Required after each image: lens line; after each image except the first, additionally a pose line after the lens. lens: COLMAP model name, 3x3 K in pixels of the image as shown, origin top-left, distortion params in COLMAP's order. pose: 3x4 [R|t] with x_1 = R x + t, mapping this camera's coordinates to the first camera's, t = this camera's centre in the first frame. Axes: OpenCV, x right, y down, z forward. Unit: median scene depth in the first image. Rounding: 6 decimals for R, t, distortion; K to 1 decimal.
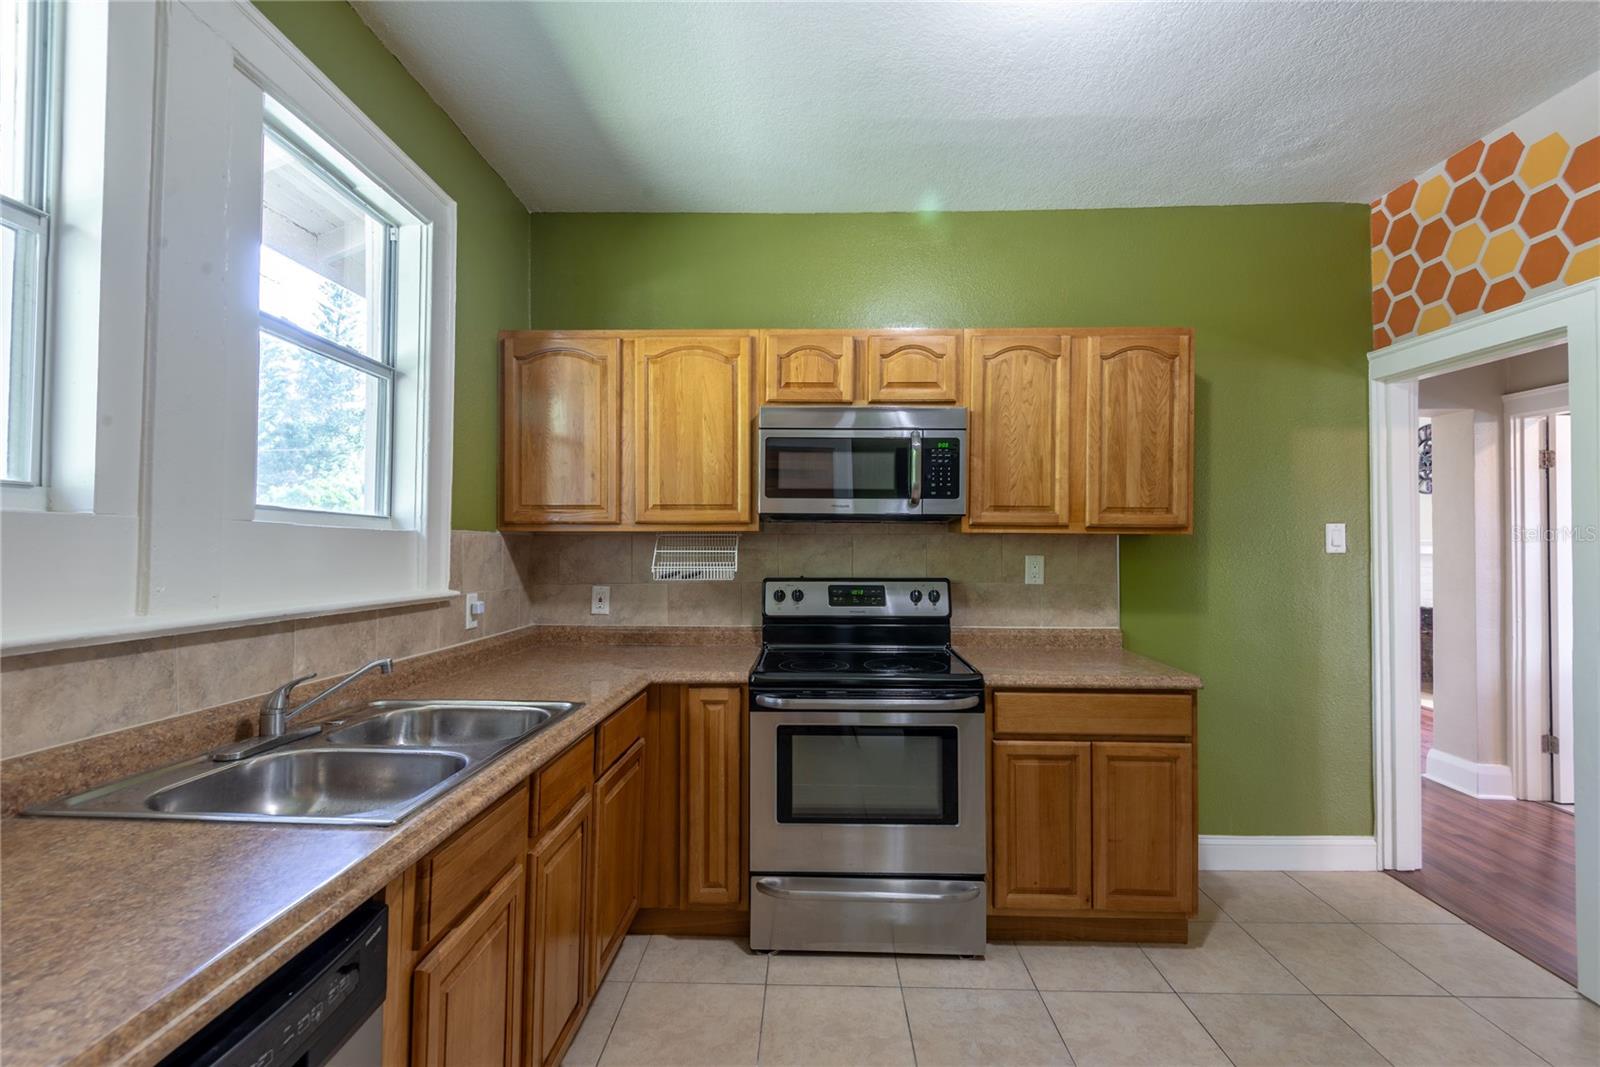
lens RADIAL K [[725.2, 0, 789.6], [0, 725.2, 529.8], [0, 0, 1]] dist [0.033920, -0.013573]
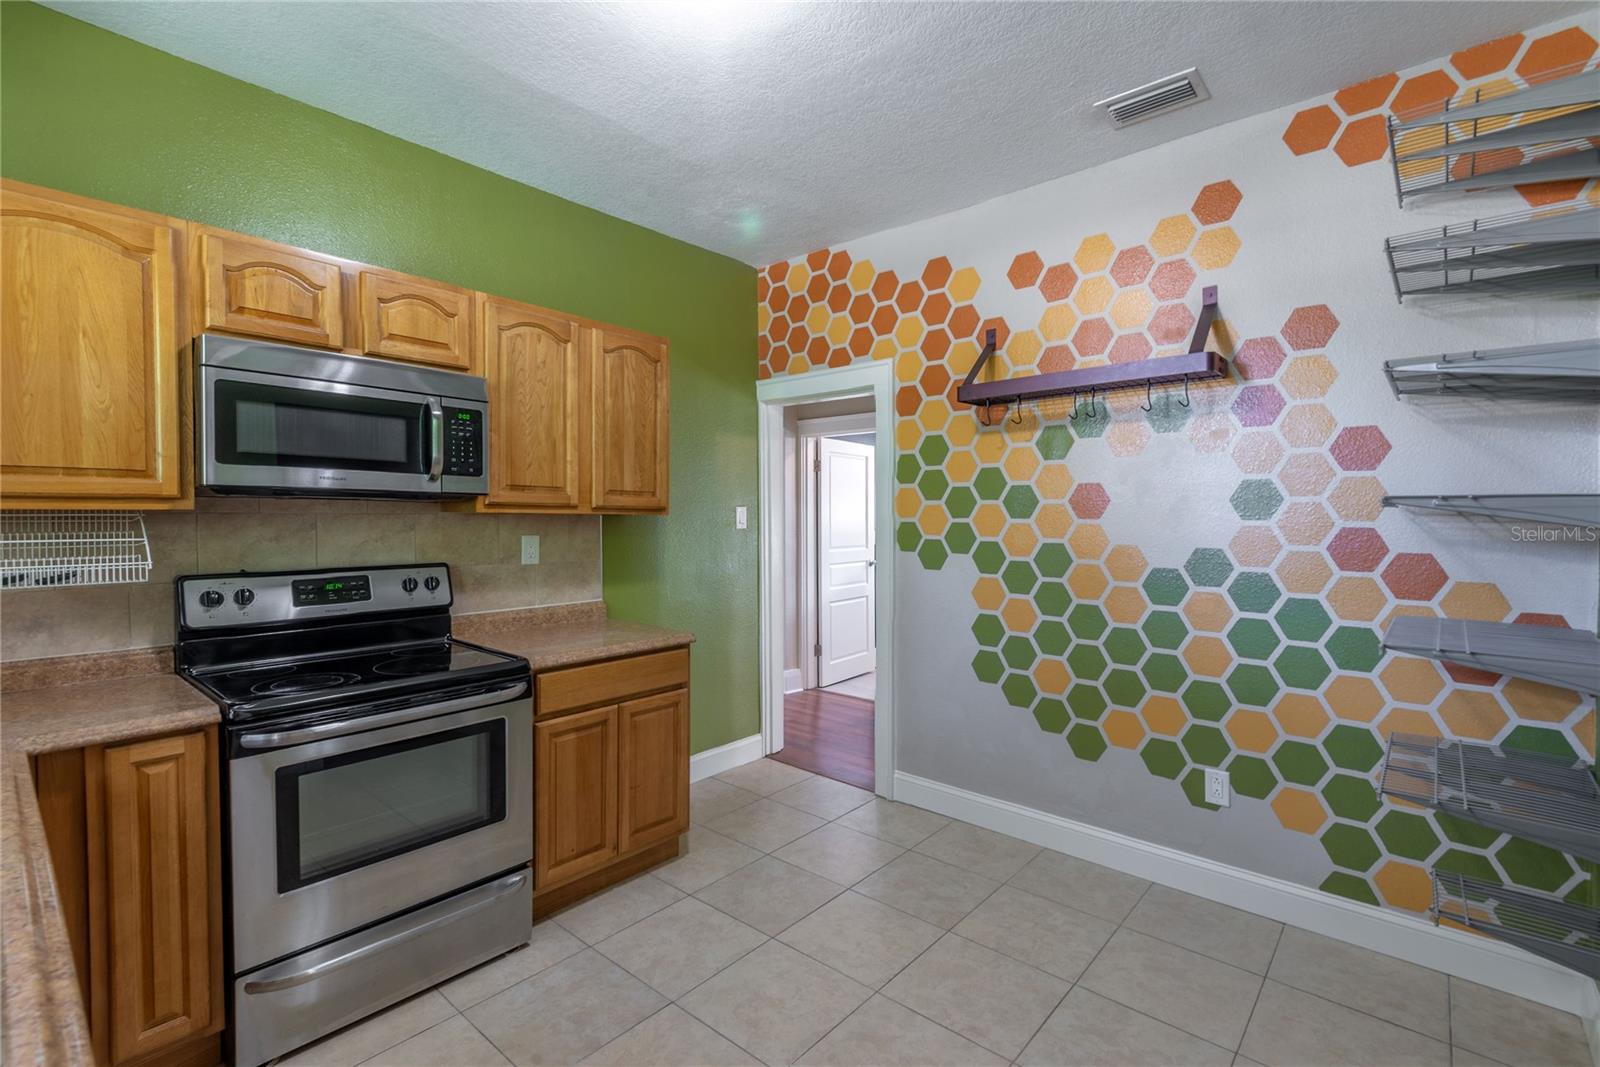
lens RADIAL K [[725.2, 0, 794.5], [0, 725.2, 534.9], [0, 0, 1]] dist [0.033920, -0.013573]
pose [[0.644909, -0.019918, 0.764000, -0.215597], [-0.008559, 0.999409, 0.033280, -0.002602], [-0.764211, -0.028002, 0.644358, 0.089270]]
